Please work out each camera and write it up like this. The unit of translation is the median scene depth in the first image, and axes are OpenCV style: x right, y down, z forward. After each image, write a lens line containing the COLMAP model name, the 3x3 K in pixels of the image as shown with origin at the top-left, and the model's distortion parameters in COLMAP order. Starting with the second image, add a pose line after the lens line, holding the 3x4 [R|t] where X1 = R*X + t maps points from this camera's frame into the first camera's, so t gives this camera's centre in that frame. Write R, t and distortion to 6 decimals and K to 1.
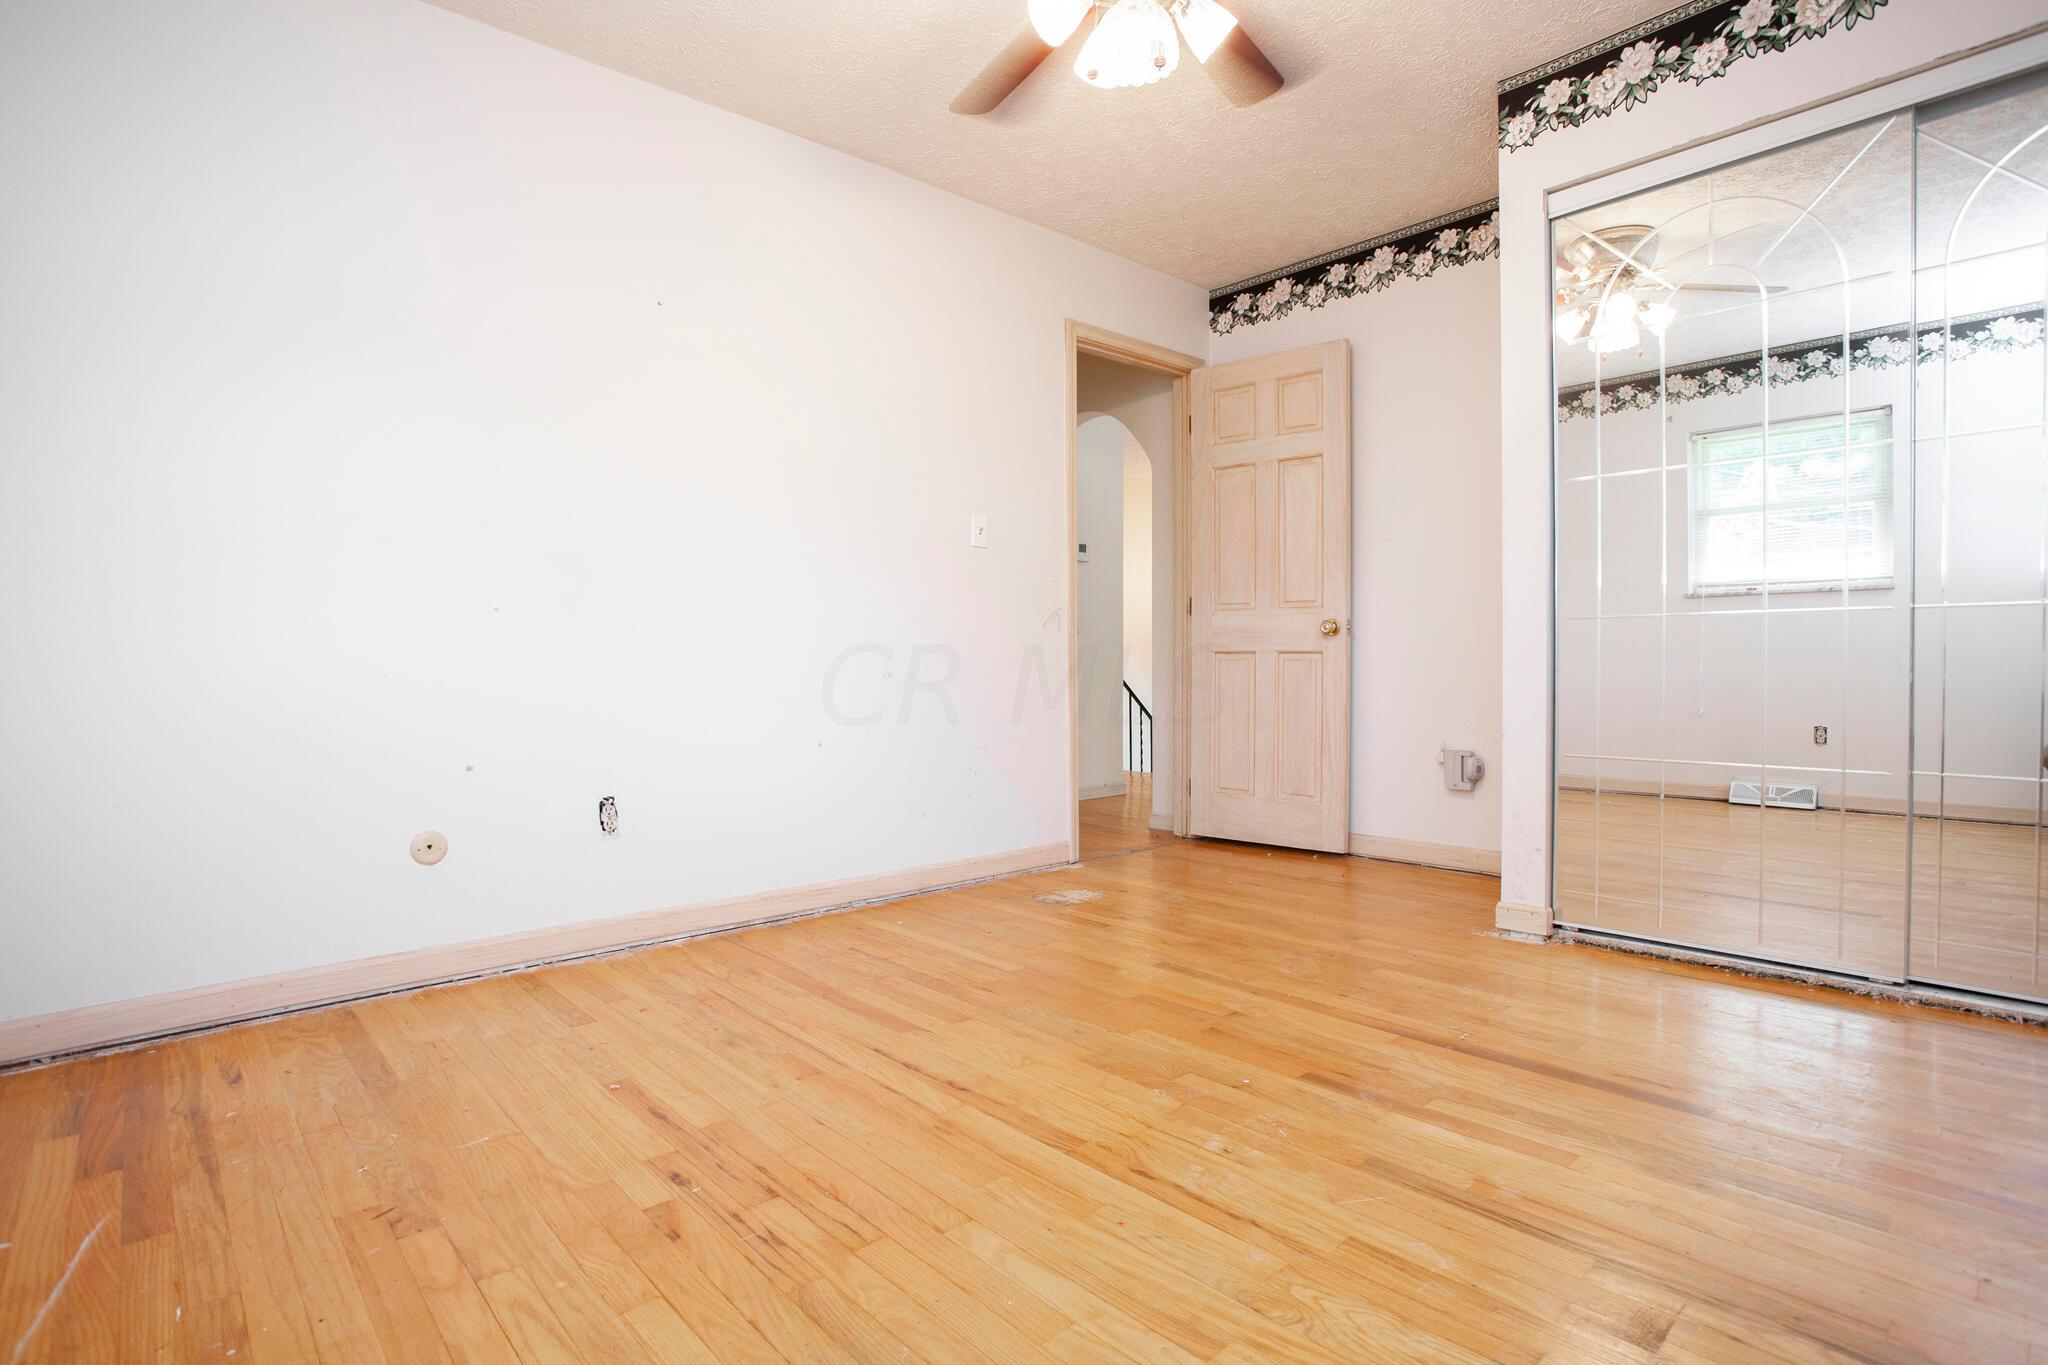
lens RADIAL K [[1033.2, 0, 1024.0], [0, 1033.2, 682.5], [0, 0, 1]] dist [-0.024258, 0.011440]
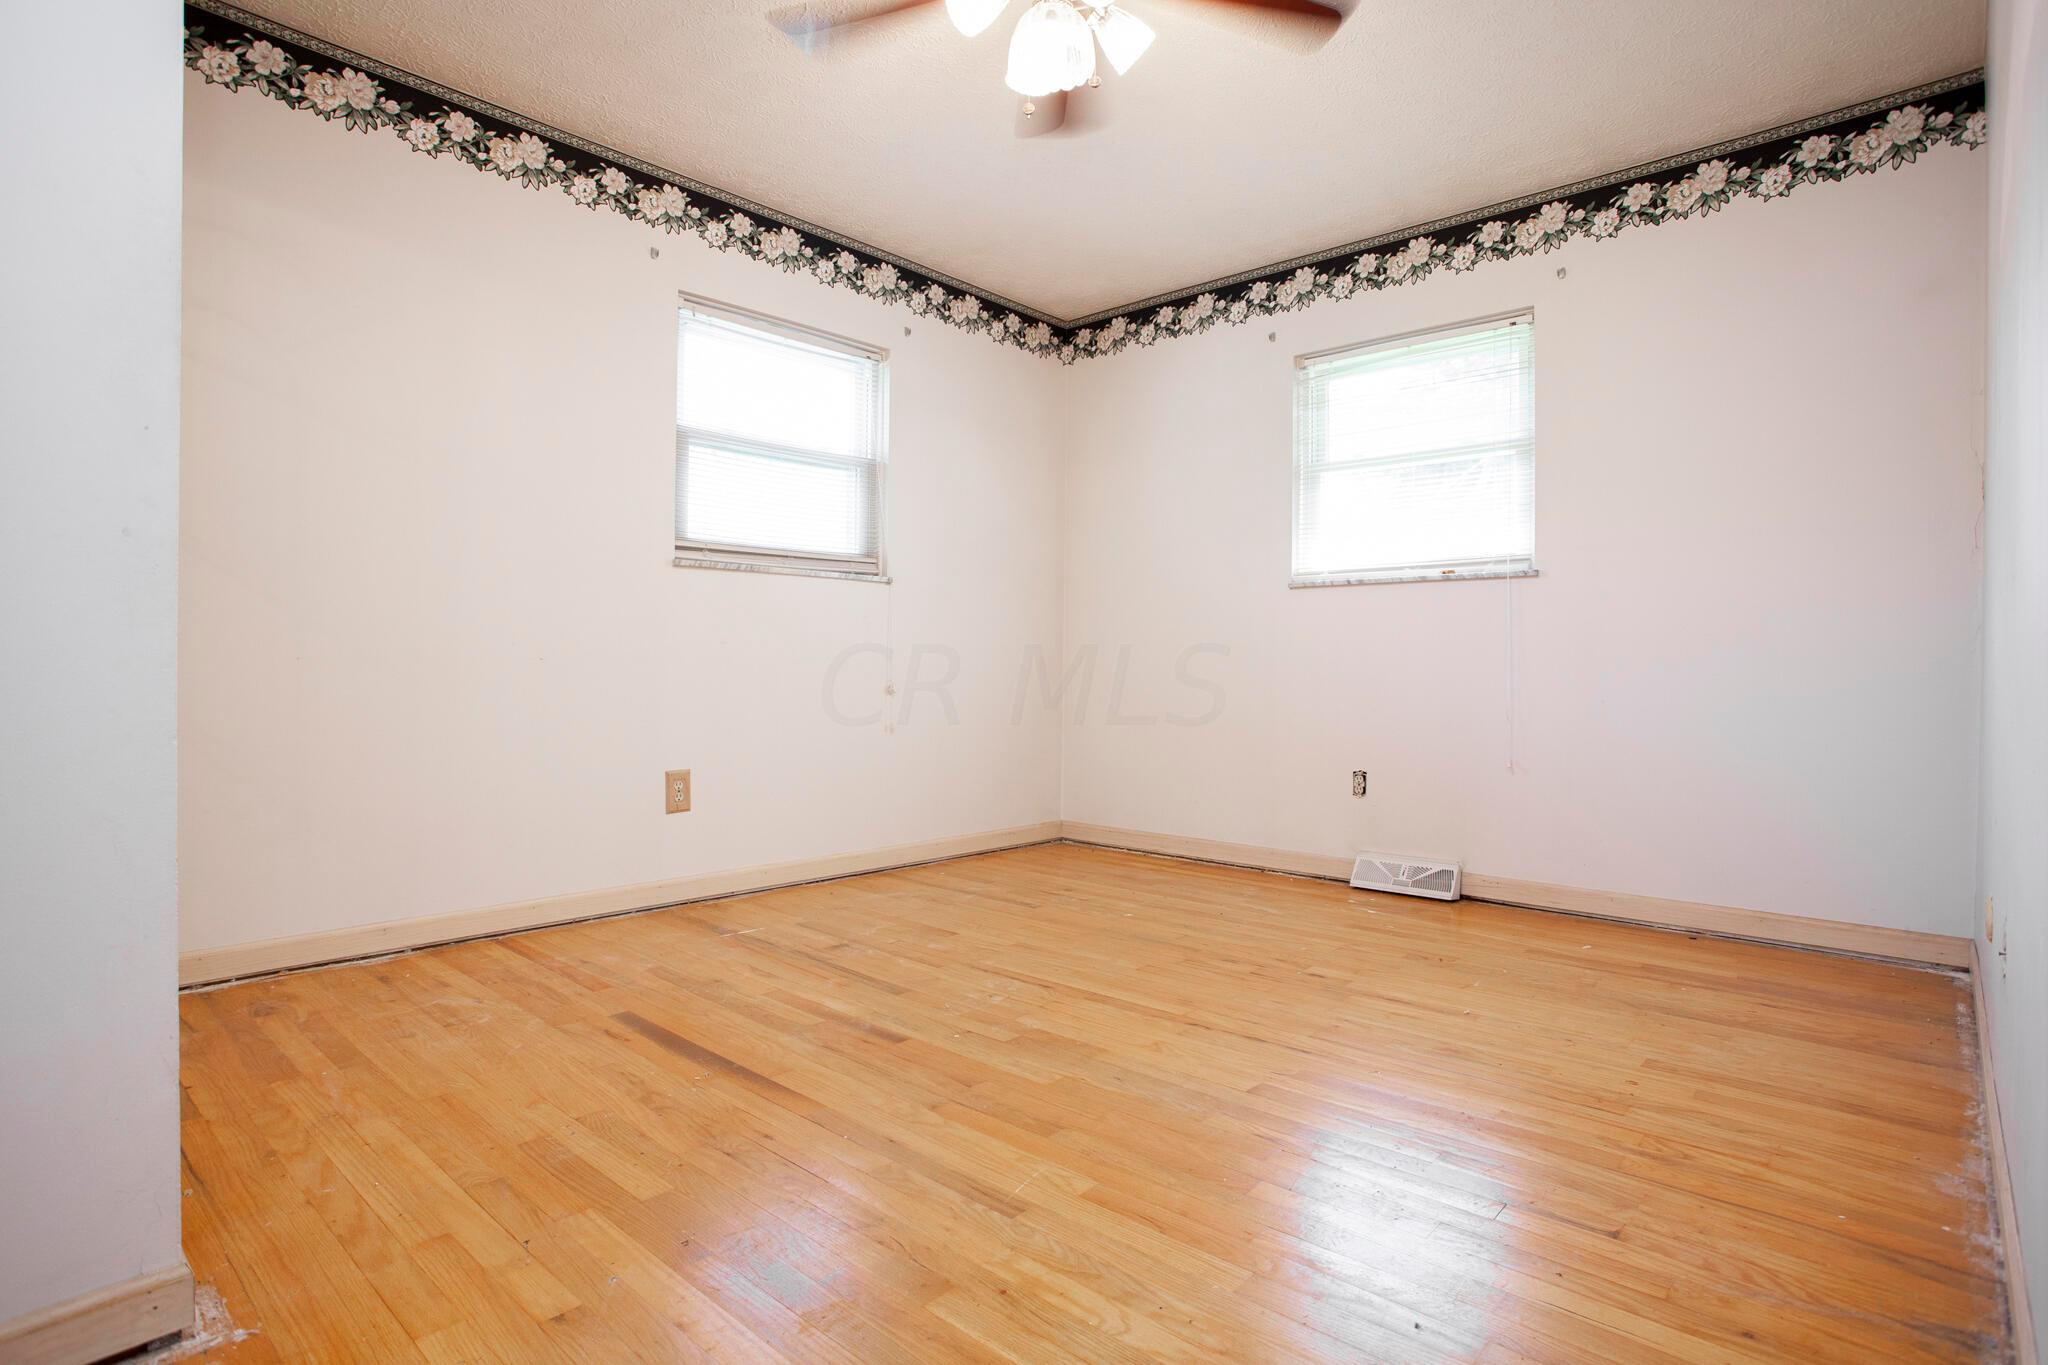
lens RADIAL K [[1033.2, 0, 1024.0], [0, 1033.2, 682.5], [0, 0, 1]] dist [-0.024258, 0.011440]
pose [[-0.995260, 0.002652, -0.097216, 0.251691], [-0.000671, 0.999417, 0.034134, -0.047108], [0.097250, 0.034037, -0.994678, 2.136403]]
